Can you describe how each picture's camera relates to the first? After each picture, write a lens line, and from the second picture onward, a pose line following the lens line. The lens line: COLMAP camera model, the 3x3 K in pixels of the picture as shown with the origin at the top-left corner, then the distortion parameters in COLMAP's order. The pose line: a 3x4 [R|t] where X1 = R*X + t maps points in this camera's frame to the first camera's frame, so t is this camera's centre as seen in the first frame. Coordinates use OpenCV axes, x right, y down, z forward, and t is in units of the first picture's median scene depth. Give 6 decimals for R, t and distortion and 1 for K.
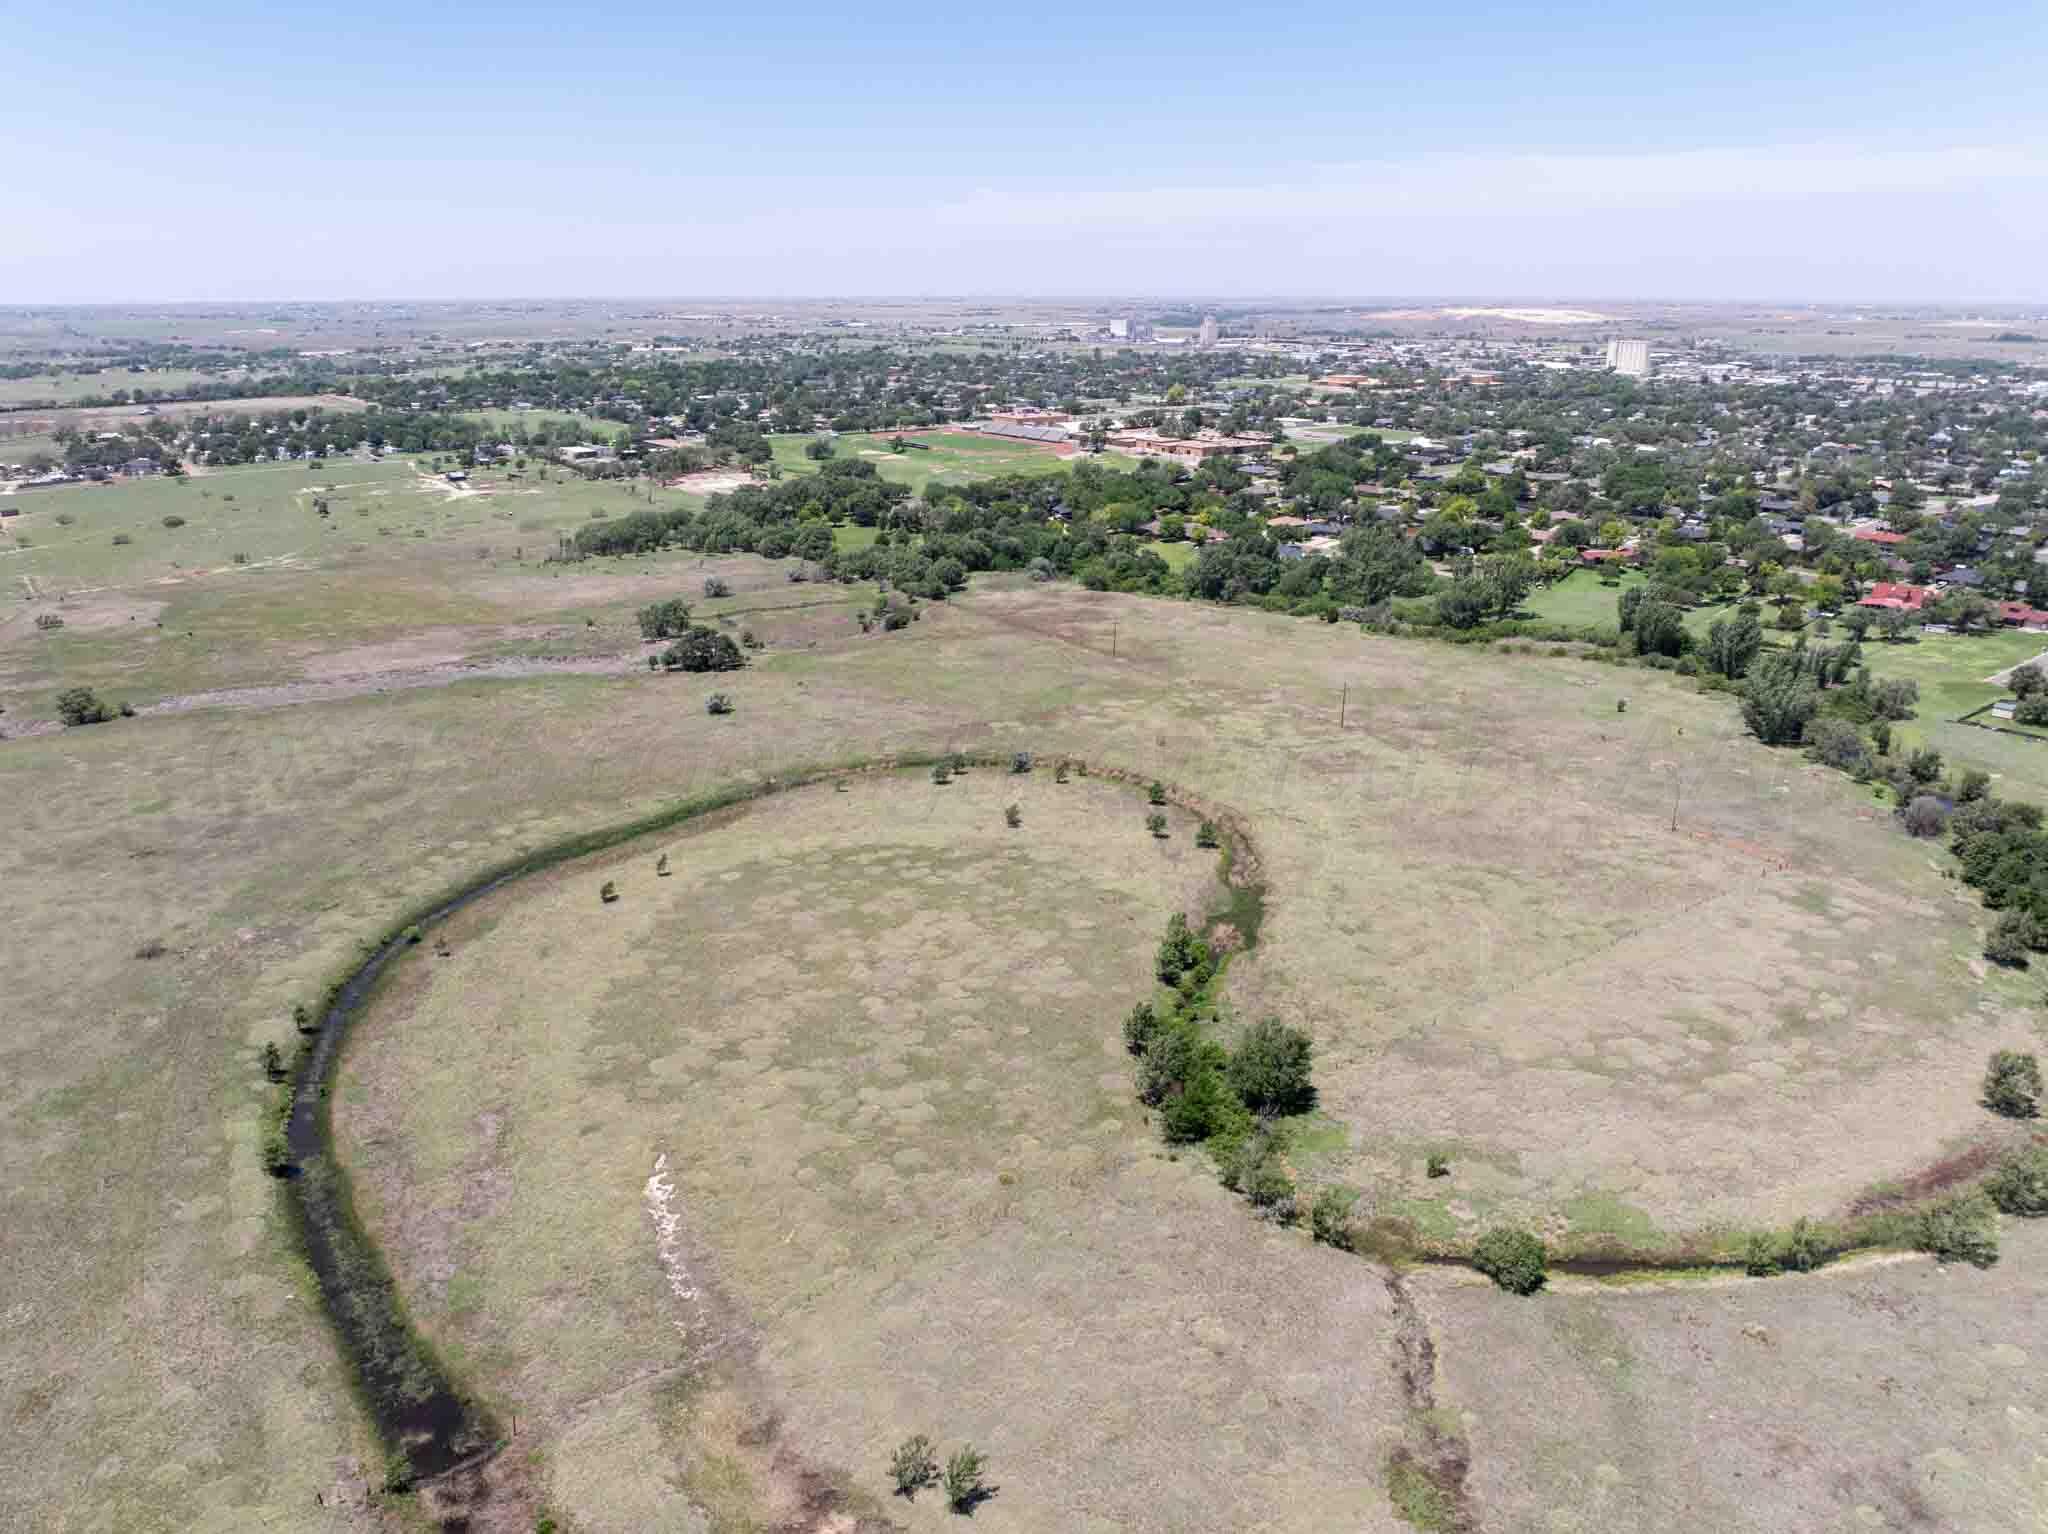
lens RADIAL K [[1432.5, 0, 1028.4], [0, 1432.5, 766.7], [0, 0, 1]] dist [-0.033631, -0.005712]
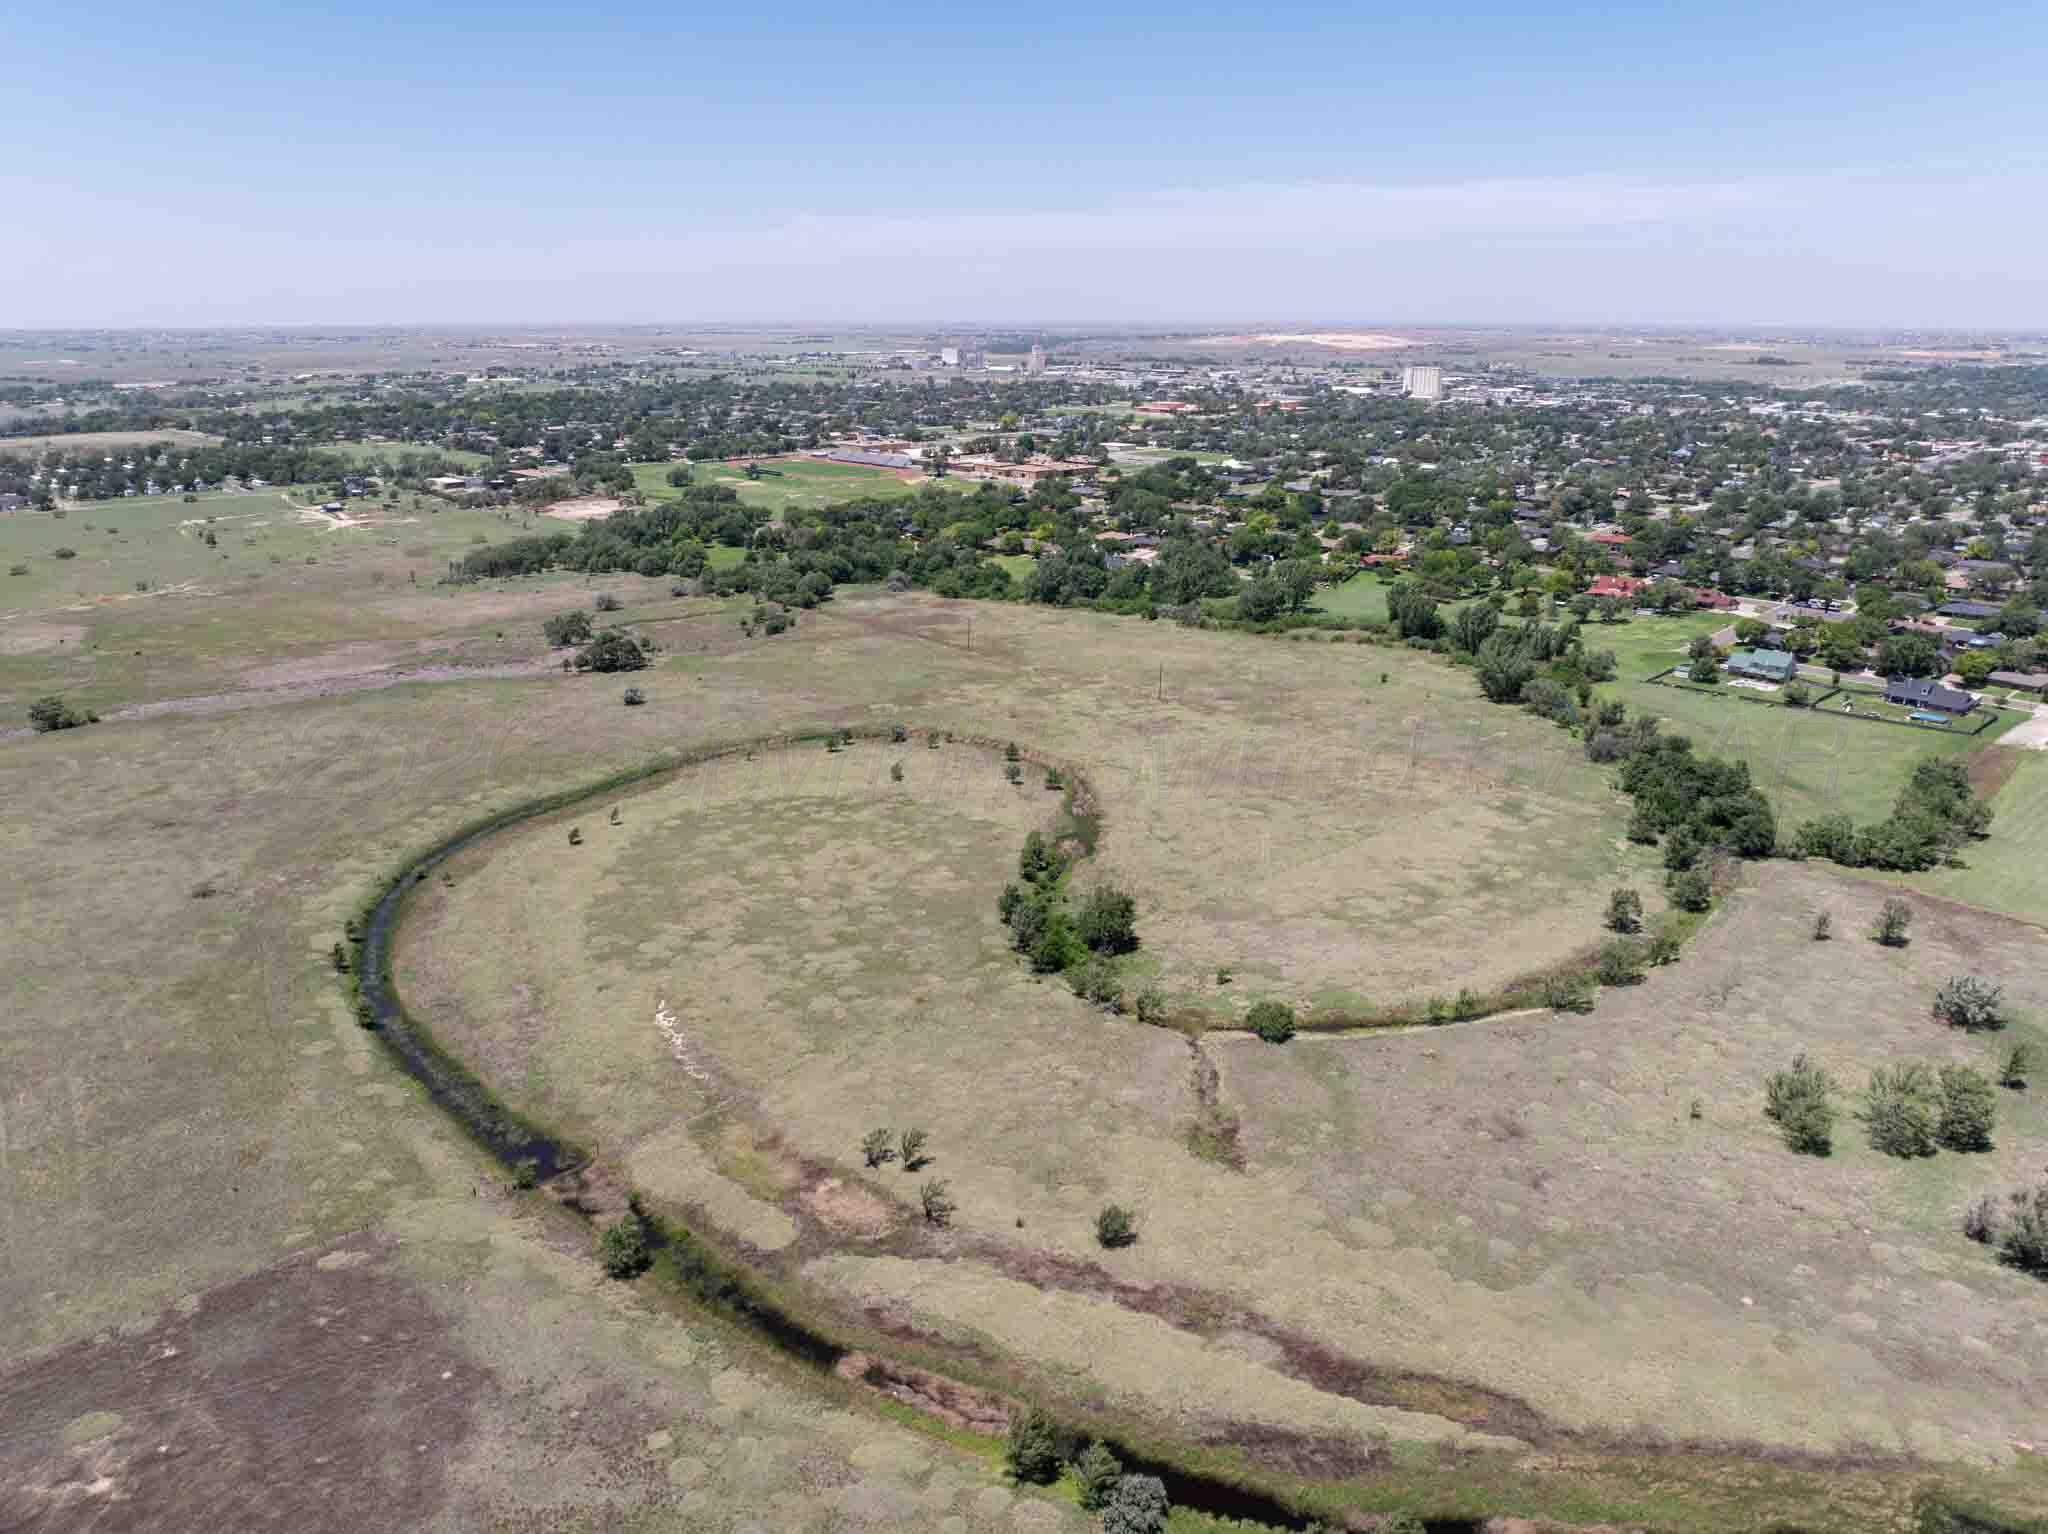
lens RADIAL K [[1432.5, 0, 1028.4], [0, 1432.5, 766.7], [0, 0, 1]] dist [-0.033631, -0.005712]
pose [[0.993368, -0.033656, 0.109944, -0.016235], [0.035398, 0.999276, -0.013931, 0.024847], [-0.109395, 0.017730, 0.993840, -0.115791]]
